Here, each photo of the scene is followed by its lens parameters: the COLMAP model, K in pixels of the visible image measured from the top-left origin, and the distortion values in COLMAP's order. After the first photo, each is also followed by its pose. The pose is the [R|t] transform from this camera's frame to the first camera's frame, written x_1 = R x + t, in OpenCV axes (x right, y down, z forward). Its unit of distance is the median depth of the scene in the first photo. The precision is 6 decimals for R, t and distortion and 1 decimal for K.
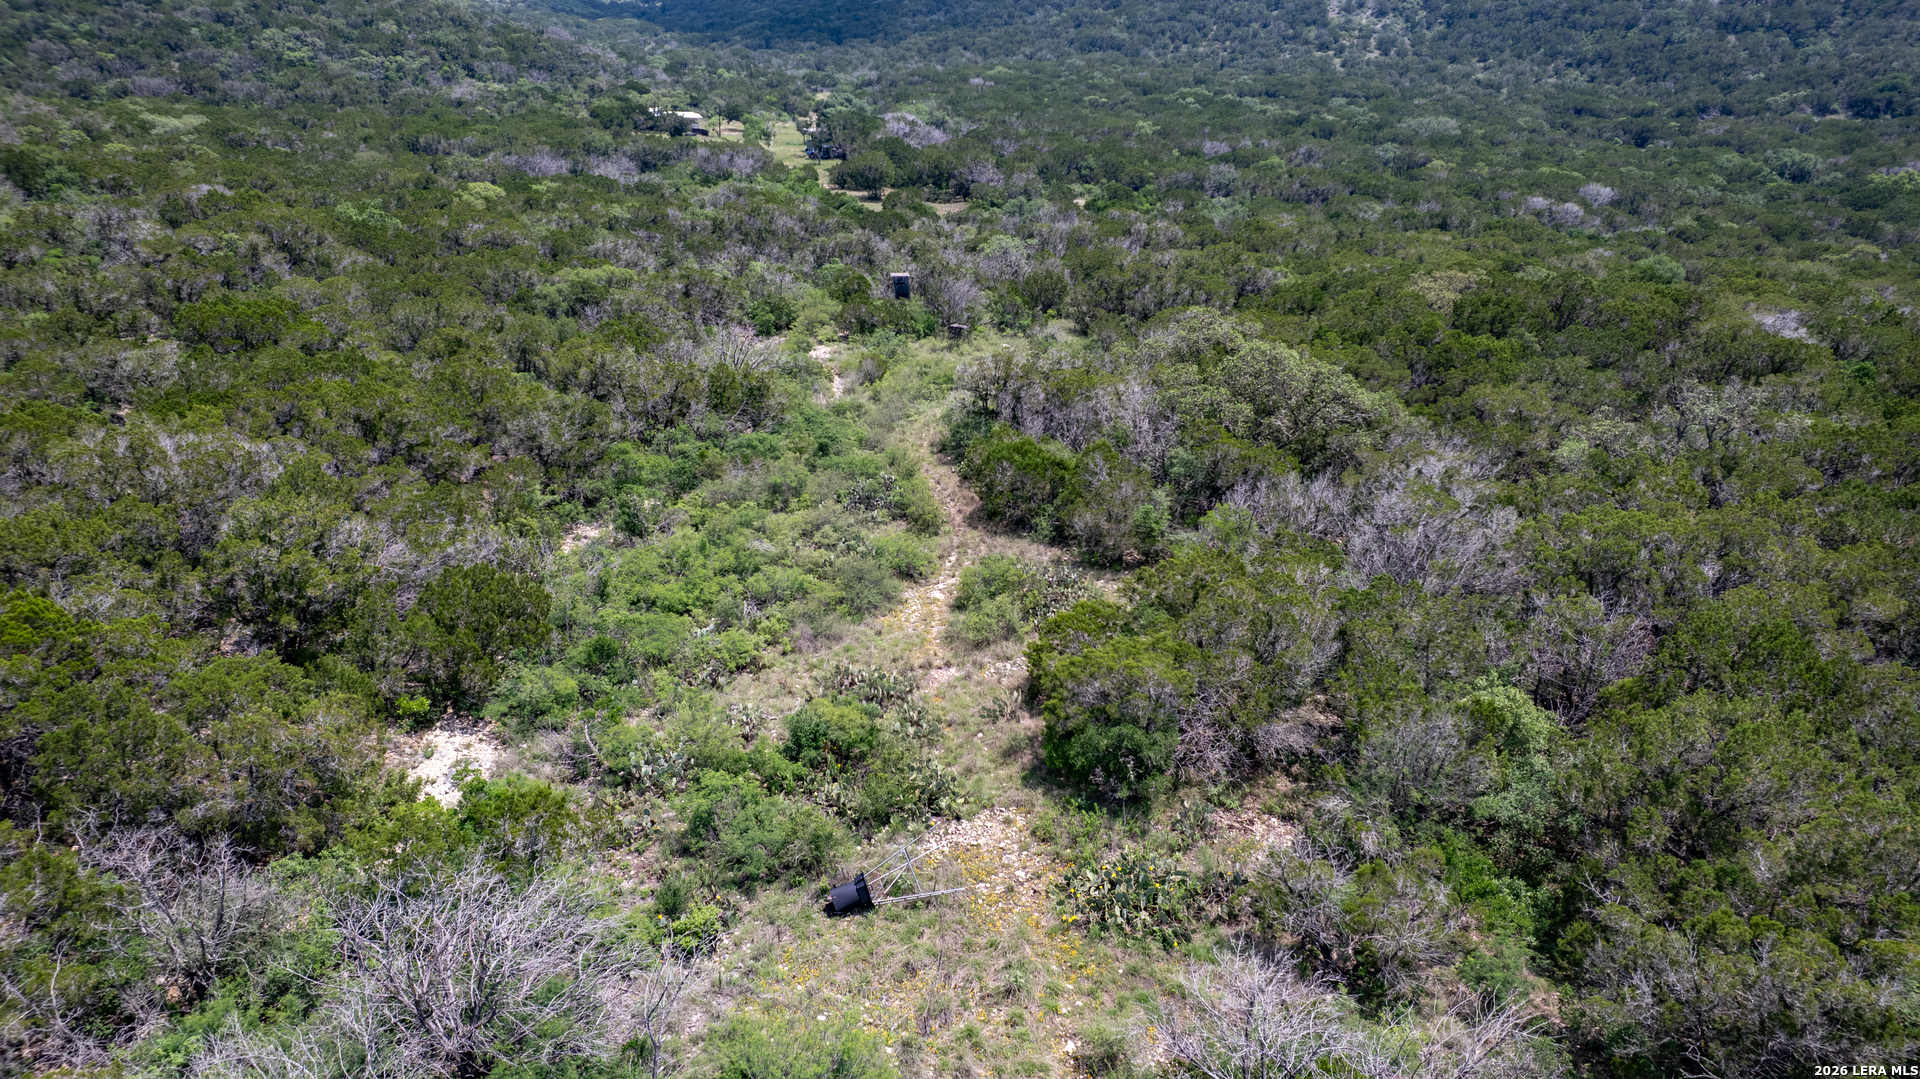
lens RADIAL K [[1231.9, 0, 960.0], [0, 1231.9, 539.5], [0, 0, 1]] dist [-0.074633, 0.070897]
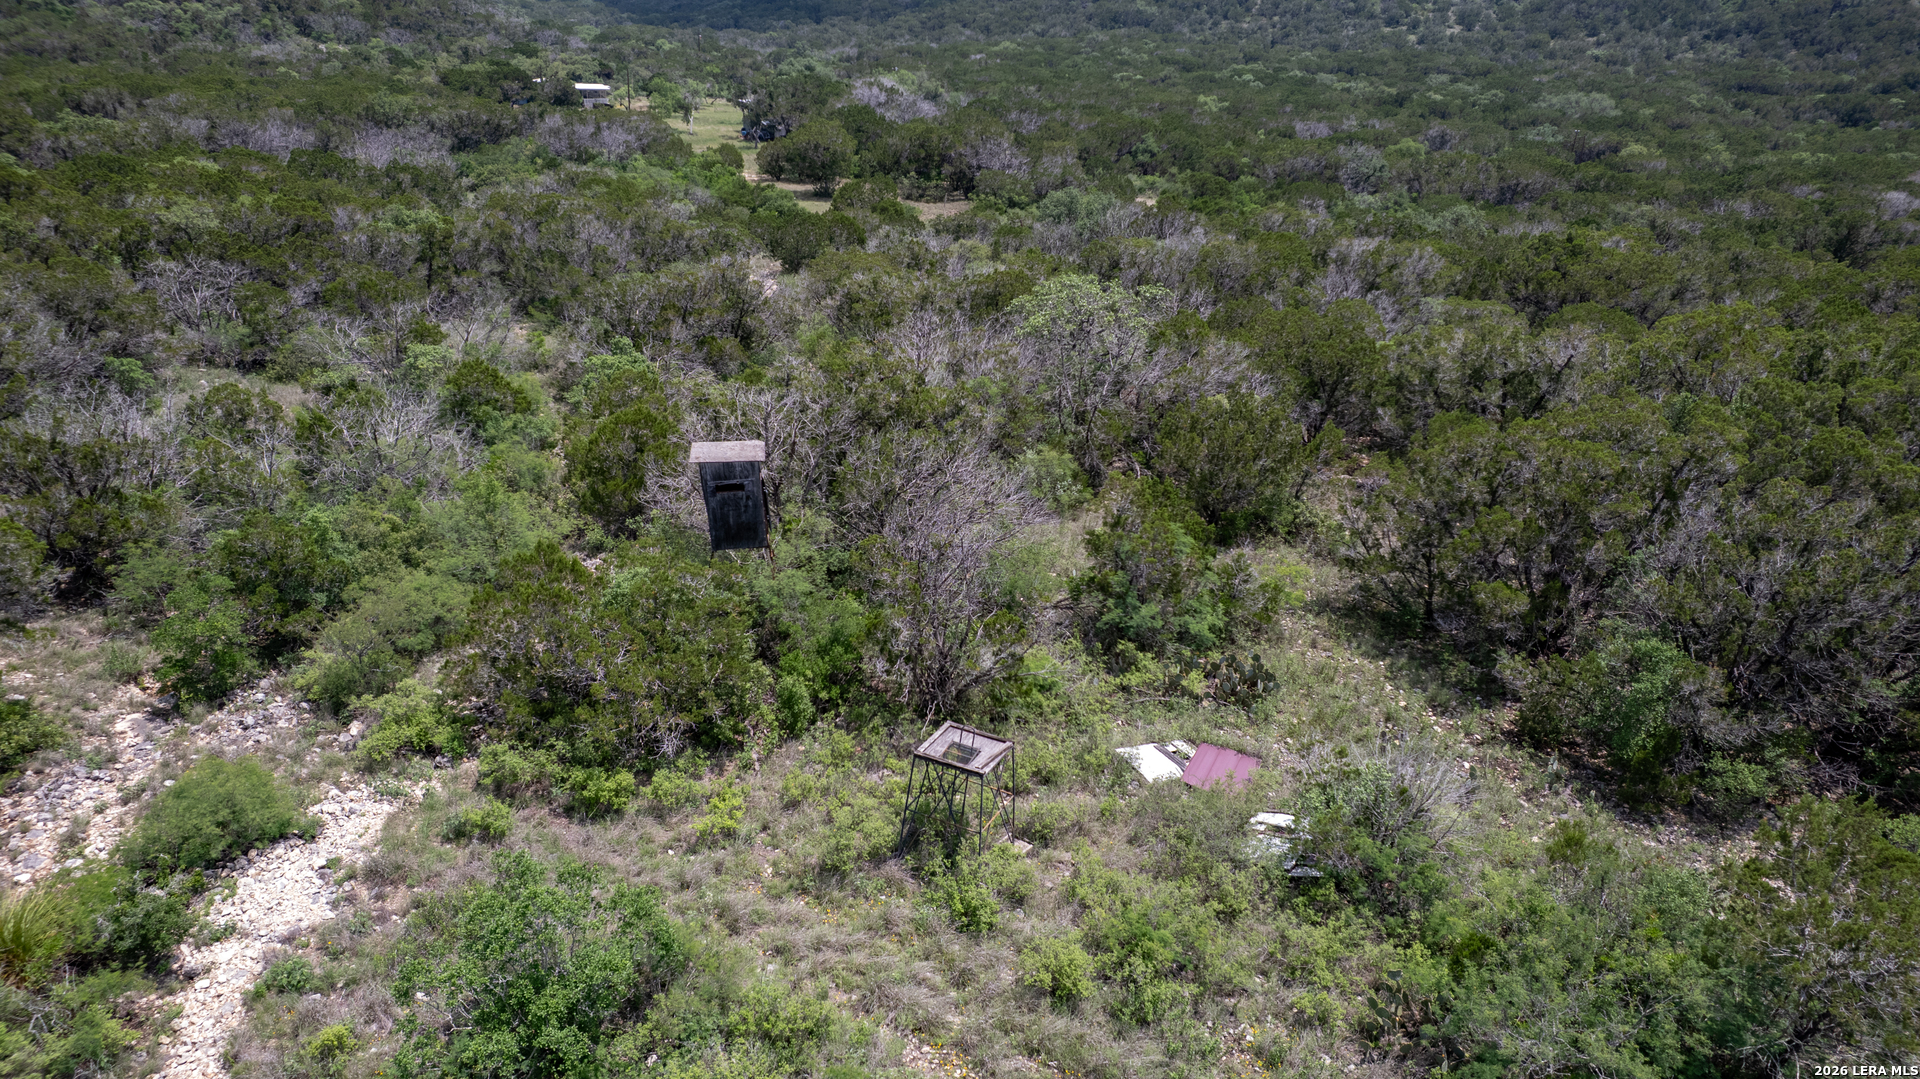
lens RADIAL K [[1231.9, 0, 960.0], [0, 1231.9, 539.5], [0, 0, 1]] dist [-0.074633, 0.070897]
pose [[0.999998, 0.000959, 0.001806, -0.000344], [-0.000950, 0.999988, -0.004807, -0.080942], [-0.001810, 0.004805, 0.999987, 0.306045]]
